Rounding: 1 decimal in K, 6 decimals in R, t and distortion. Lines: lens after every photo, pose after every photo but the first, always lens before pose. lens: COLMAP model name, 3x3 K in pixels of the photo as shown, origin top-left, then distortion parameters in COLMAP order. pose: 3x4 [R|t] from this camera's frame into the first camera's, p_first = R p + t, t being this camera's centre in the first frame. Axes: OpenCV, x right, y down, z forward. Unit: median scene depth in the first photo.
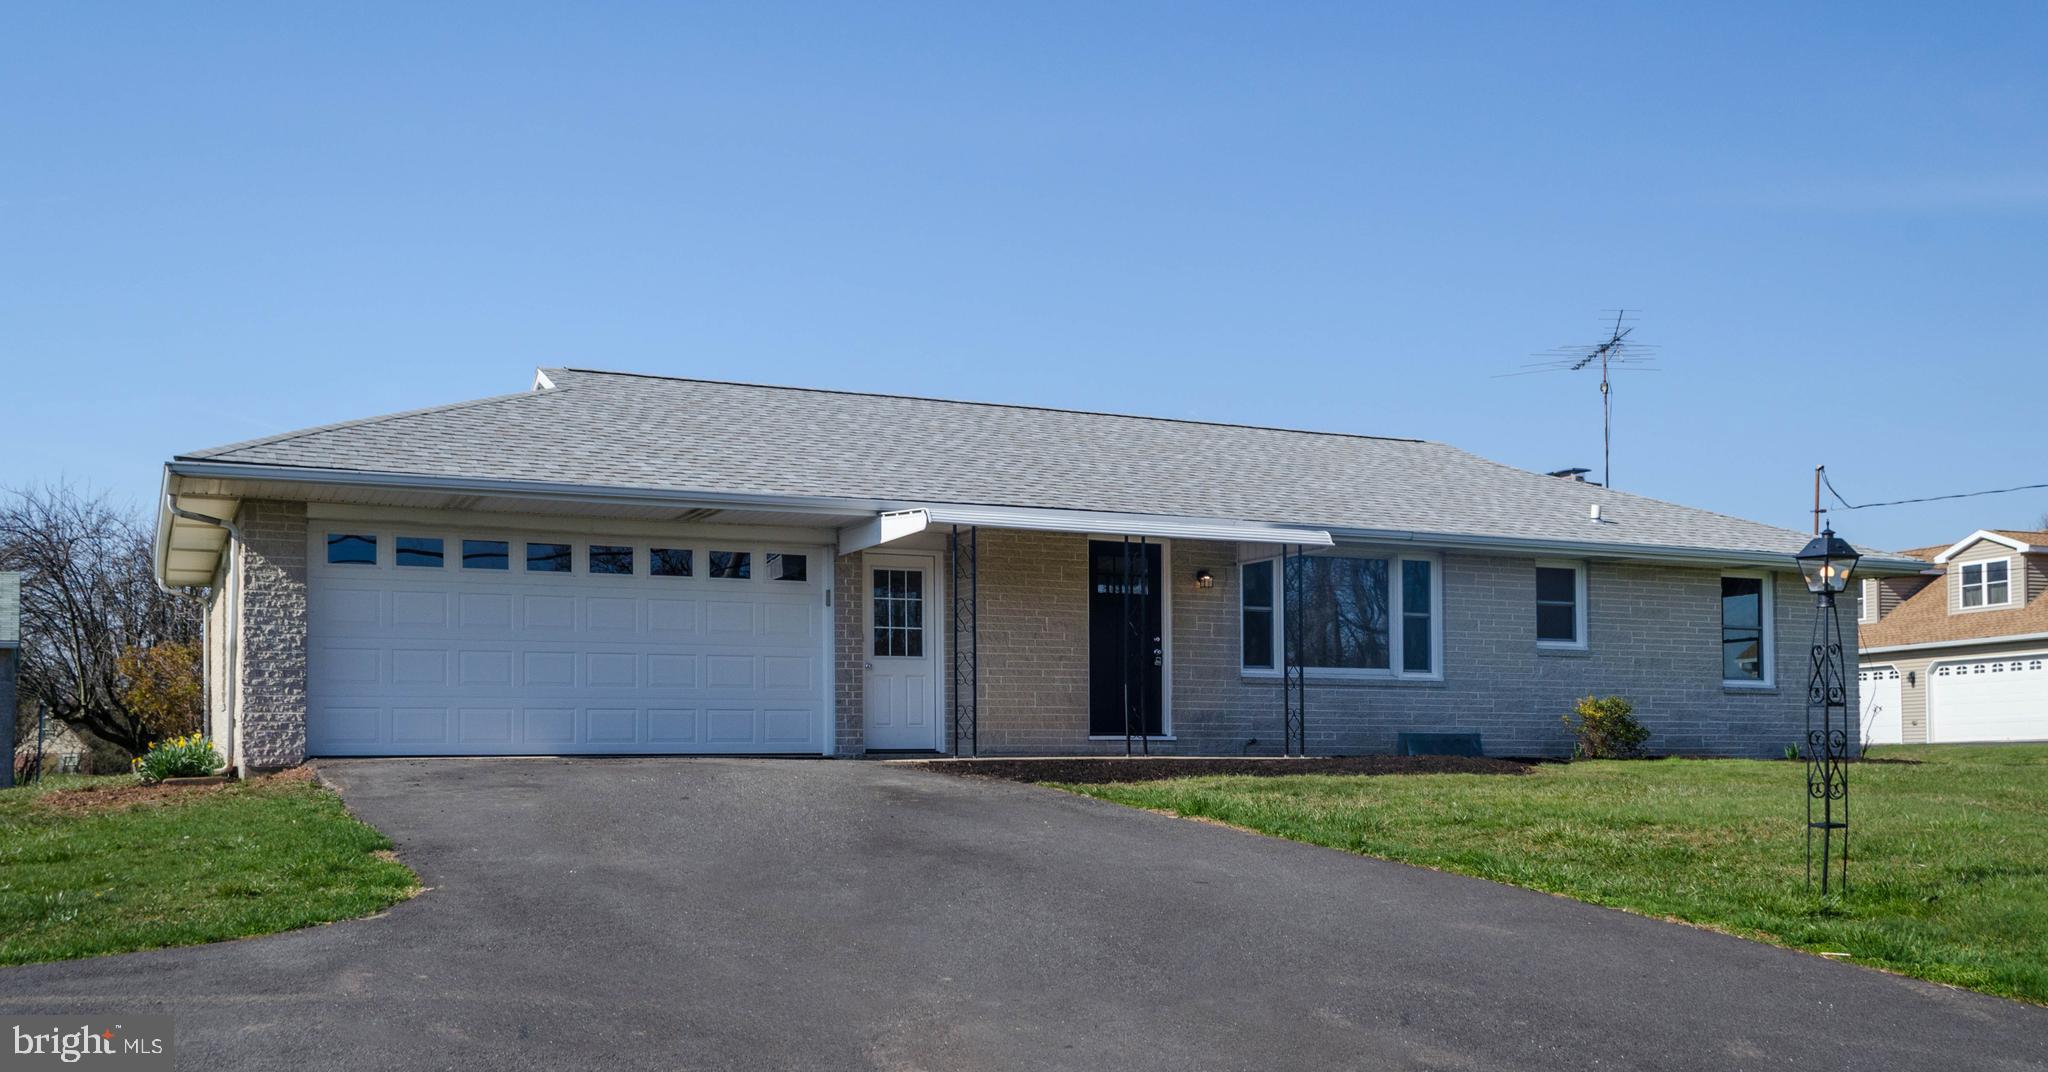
lens RADIAL K [[1948.5, 0, 1048.7], [0, 1948.5, 683.4], [0, 0, 1]] dist [-0.010489, 0.000000]
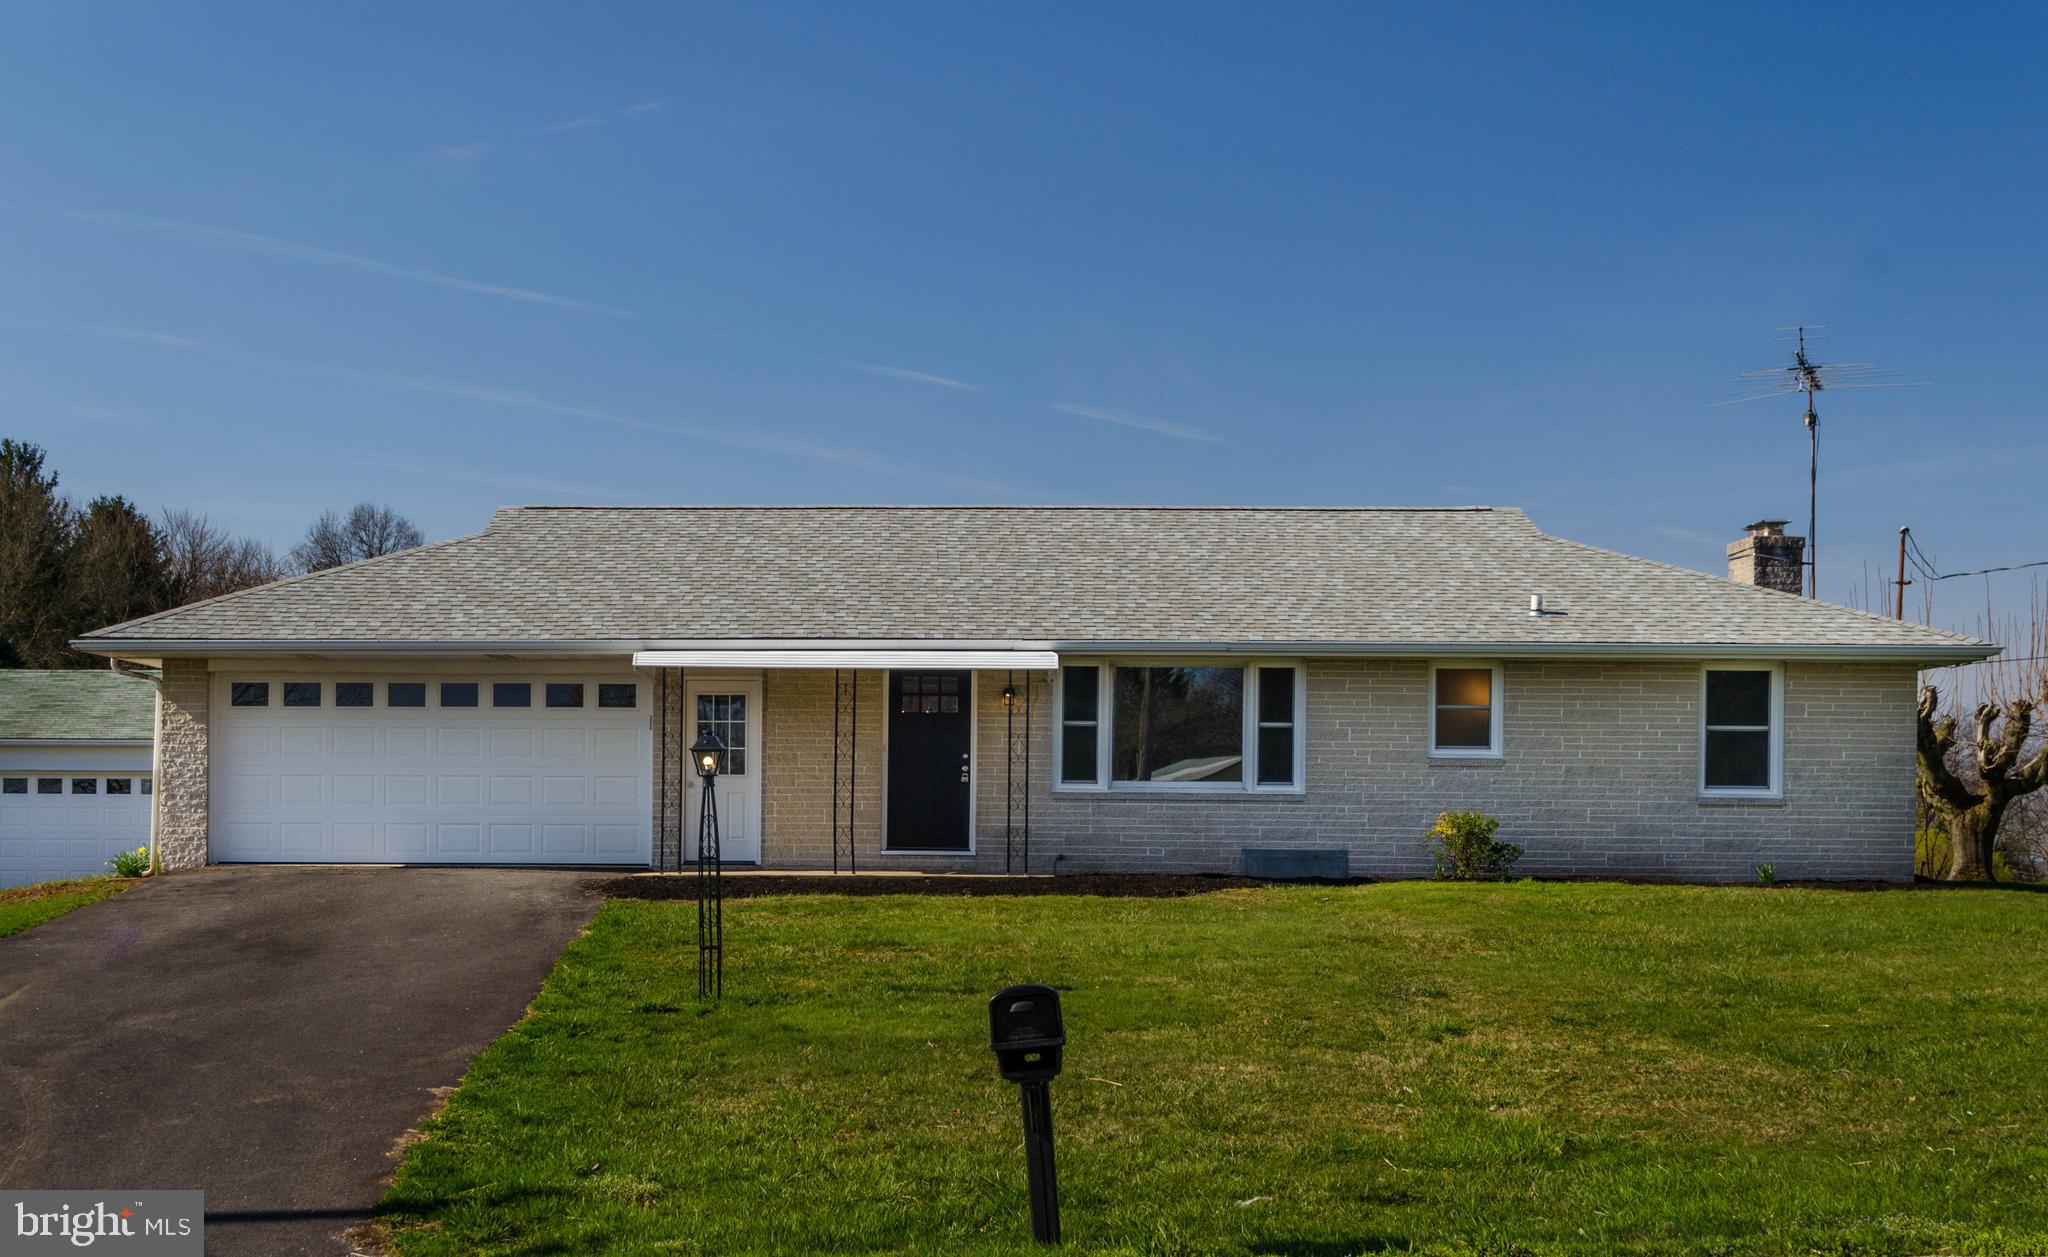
lens RADIAL K [[2709.1, 0, 736.6], [0, 2709.1, 792.1], [0, 0, 1]] dist [-0.062164, 0.000000]
pose [[0.873905, 0.002815, -0.486089, 0.655007], [0.009958, 0.999670, 0.023691, -0.039317], [0.485995, -0.025544, 0.873588, -0.304601]]
